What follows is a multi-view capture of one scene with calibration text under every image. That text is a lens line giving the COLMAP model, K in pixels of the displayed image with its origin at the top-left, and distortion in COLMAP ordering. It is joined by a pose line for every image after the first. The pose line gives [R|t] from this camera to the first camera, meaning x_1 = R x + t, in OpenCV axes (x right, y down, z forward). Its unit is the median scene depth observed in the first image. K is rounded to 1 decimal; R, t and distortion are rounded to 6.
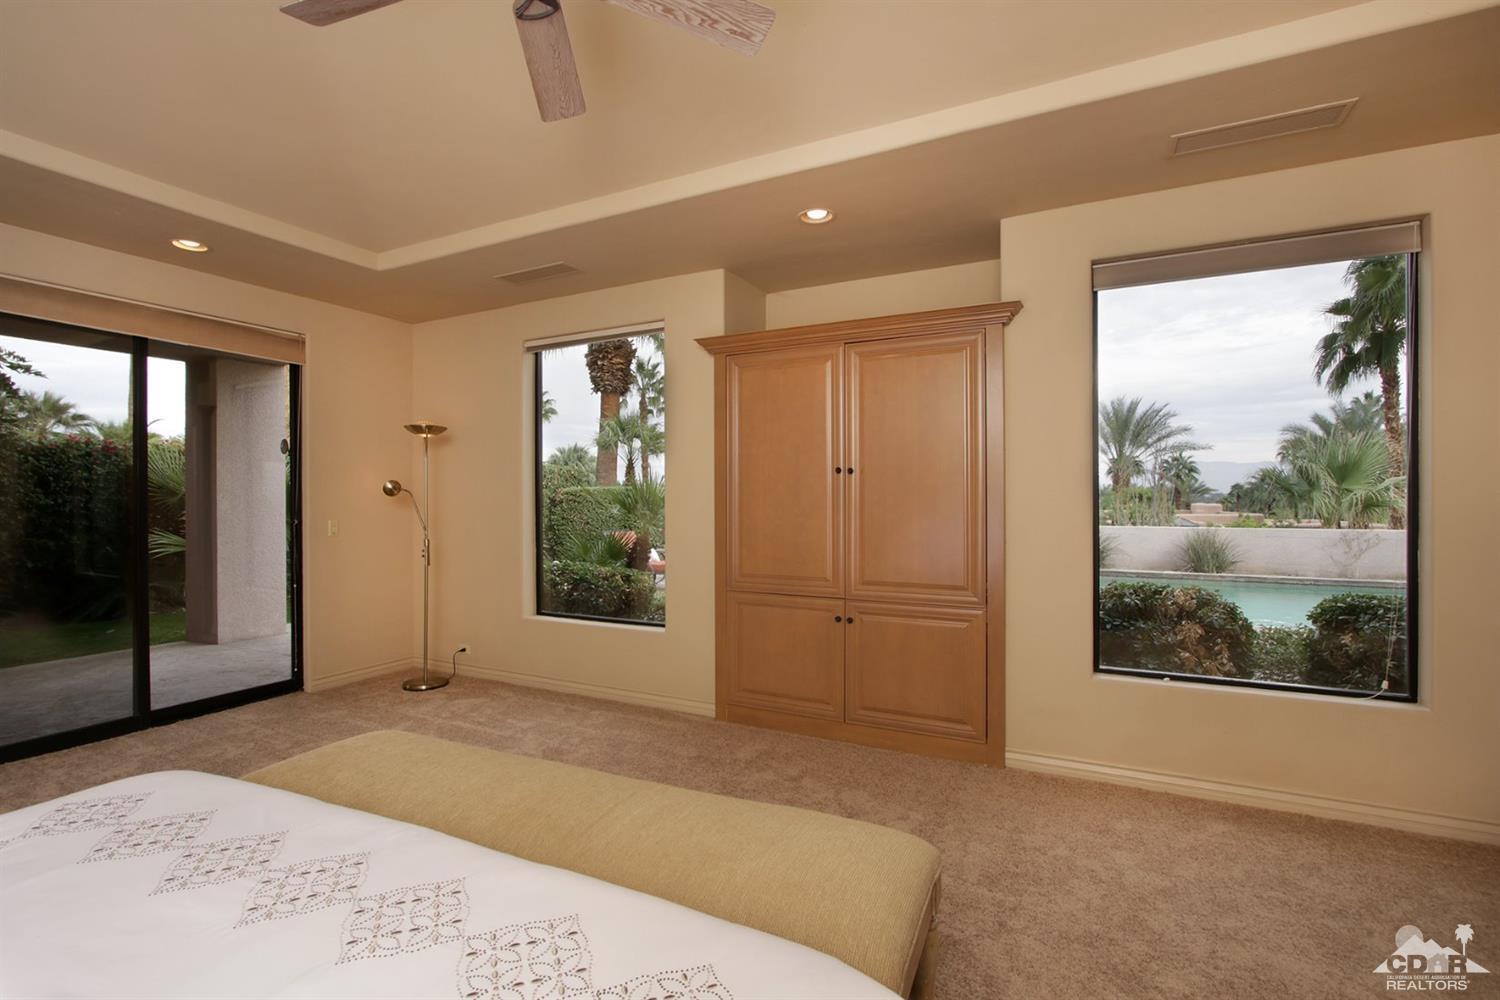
lens RADIAL K [[694.9, 0, 744.2], [0, 694.9, 497.2], [0, 0, 1]] dist [-0.008364, -0.001933]
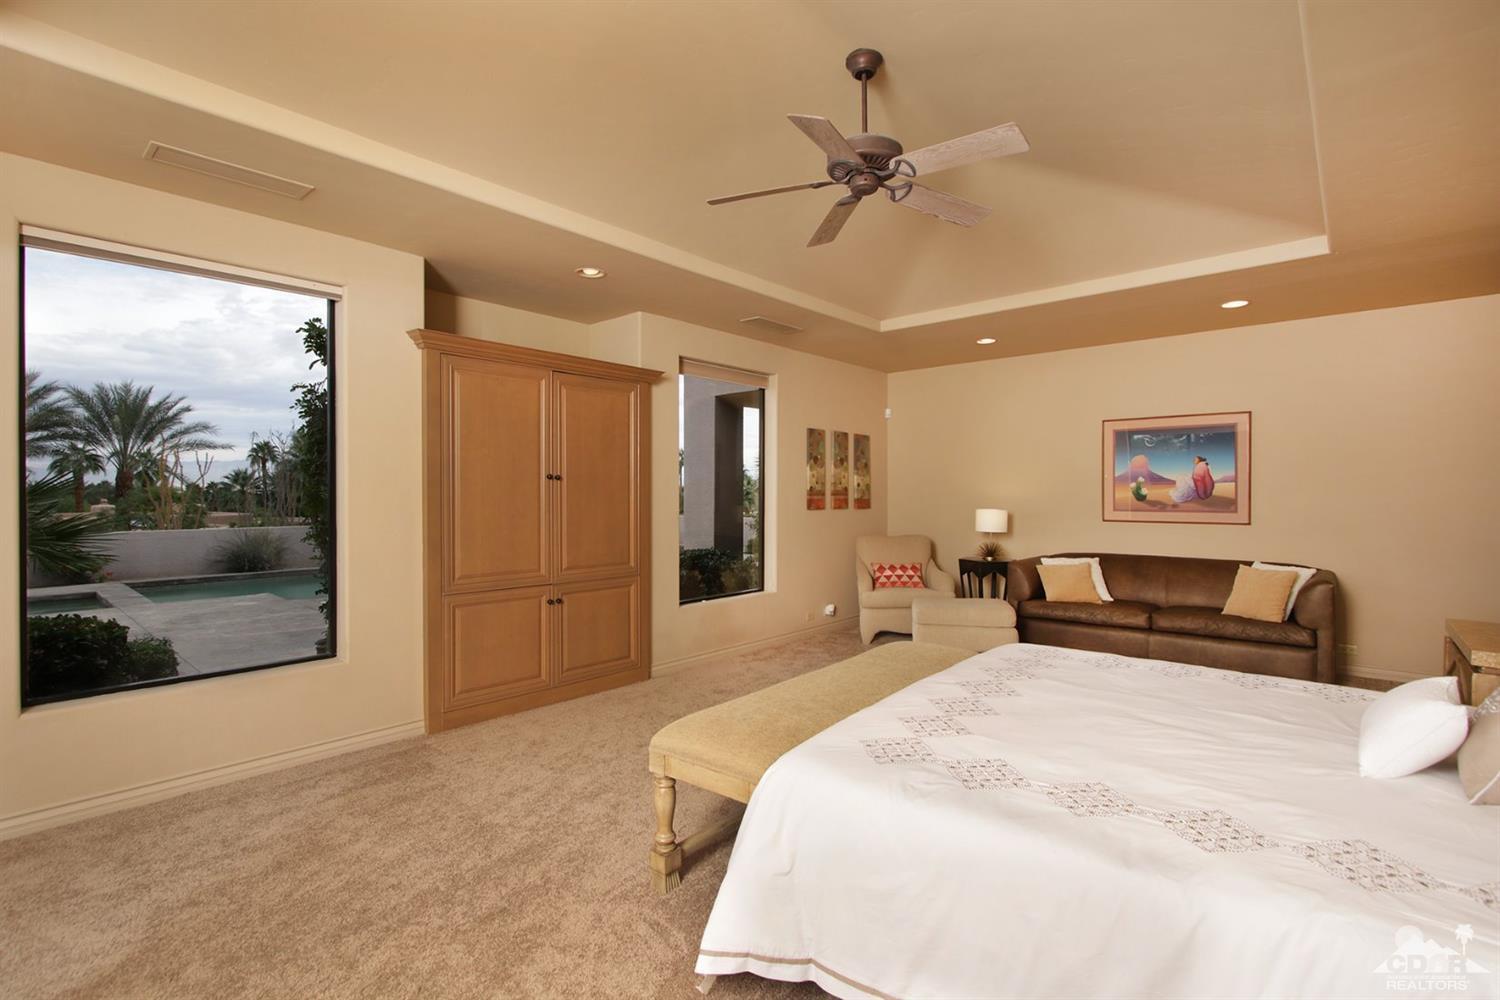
lens RADIAL K [[694.9, 0, 734.9], [0, 694.9, 504.0], [0, 0, 1]] dist [-0.008364, -0.001933]
pose [[0.252710, -0.008835, 0.967502, -0.694064], [-0.000718, 0.999956, 0.009319, -0.002265], [-0.967542, -0.003049, 0.252692, 0.296447]]
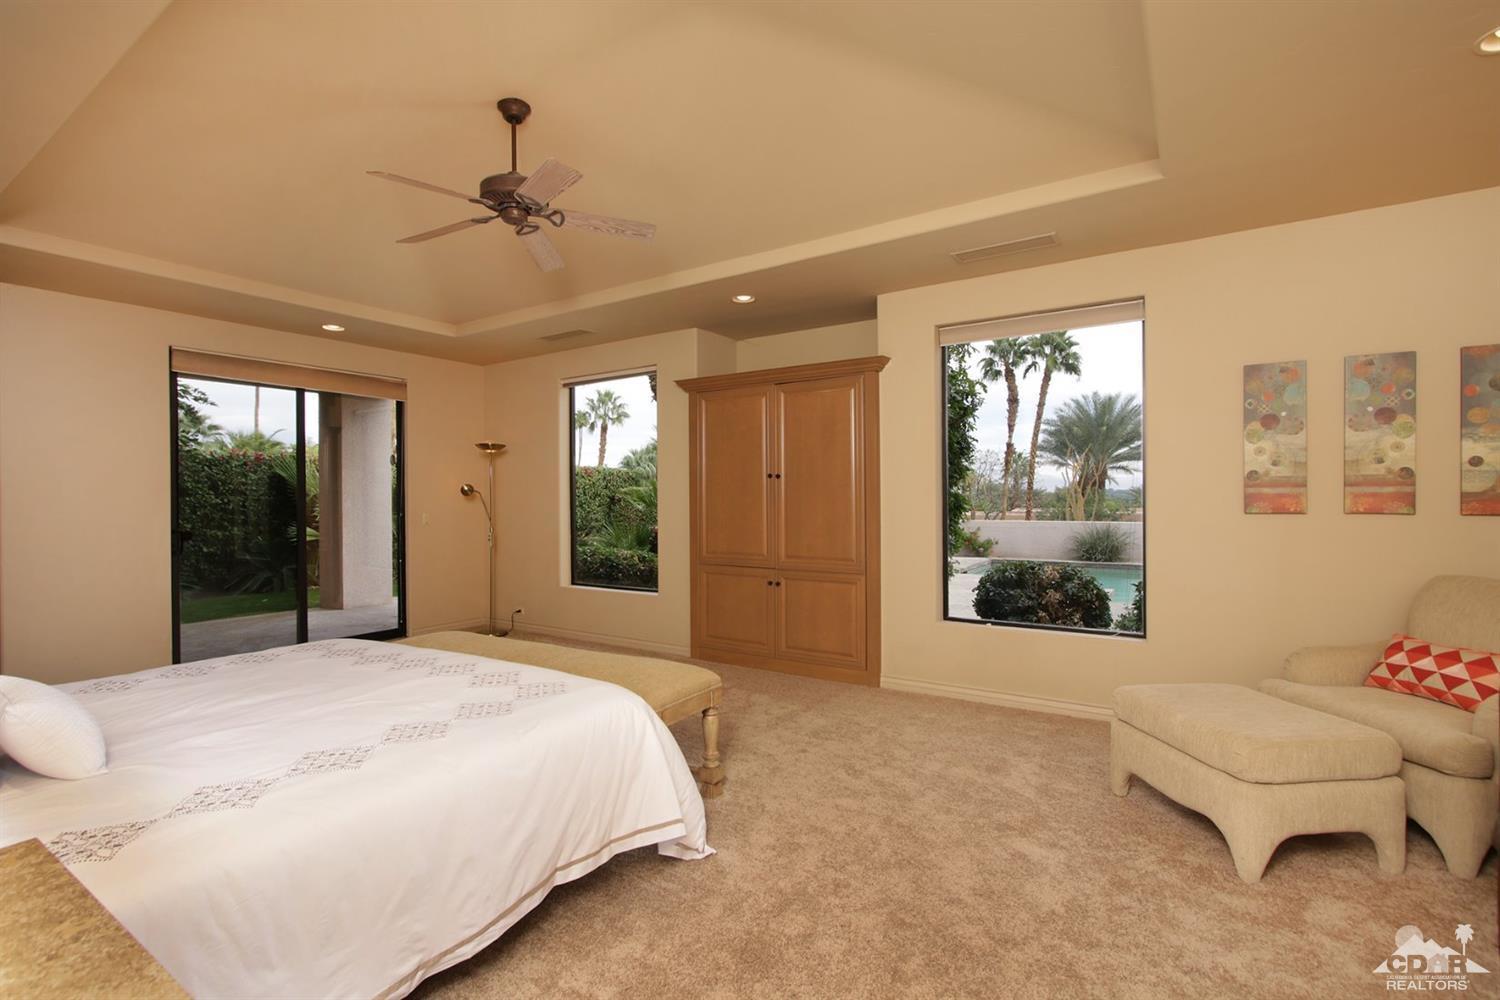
lens RADIAL K [[694.9, 0, 745.8], [0, 694.9, 496.4], [0, 0, 1]] dist [-0.008364, -0.001933]
pose [[0.994327, -0.003677, -0.106306, 0.175165], [0.003726, 0.999993, 0.000263, 0.001227], [0.106304, -0.000658, 0.994333, -0.287552]]
